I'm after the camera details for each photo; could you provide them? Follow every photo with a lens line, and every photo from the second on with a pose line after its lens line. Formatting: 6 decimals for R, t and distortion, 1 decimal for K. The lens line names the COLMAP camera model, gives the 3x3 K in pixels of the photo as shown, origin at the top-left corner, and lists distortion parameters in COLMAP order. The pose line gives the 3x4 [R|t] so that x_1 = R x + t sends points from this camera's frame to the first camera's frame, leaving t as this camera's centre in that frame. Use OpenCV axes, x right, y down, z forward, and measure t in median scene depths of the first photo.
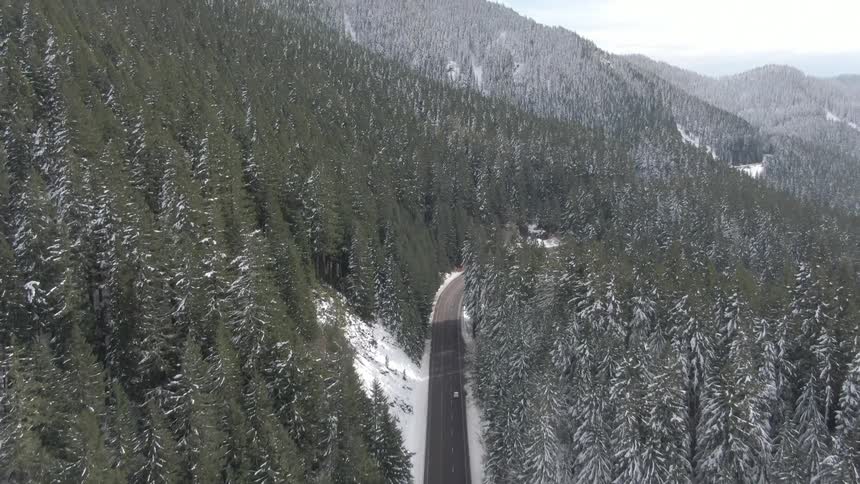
lens RADIAL K [[688.9, 0, 430.0], [0, 688.9, 242.0], [0, 0, 1]] dist [0.001202, 0.007366]
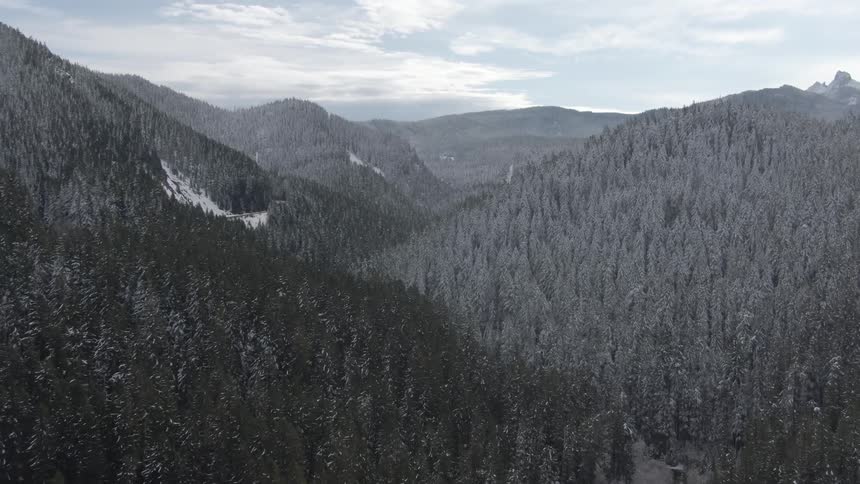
lens RADIAL K [[688.9, 0, 430.0], [0, 688.9, 242.0], [0, 0, 1]] dist [0.001202, 0.007366]
pose [[0.876200, -0.019708, 0.481544, 0.247777], [0.062013, 0.995468, -0.072096, -0.007998], [-0.477941, 0.093033, 0.873451, 0.200763]]
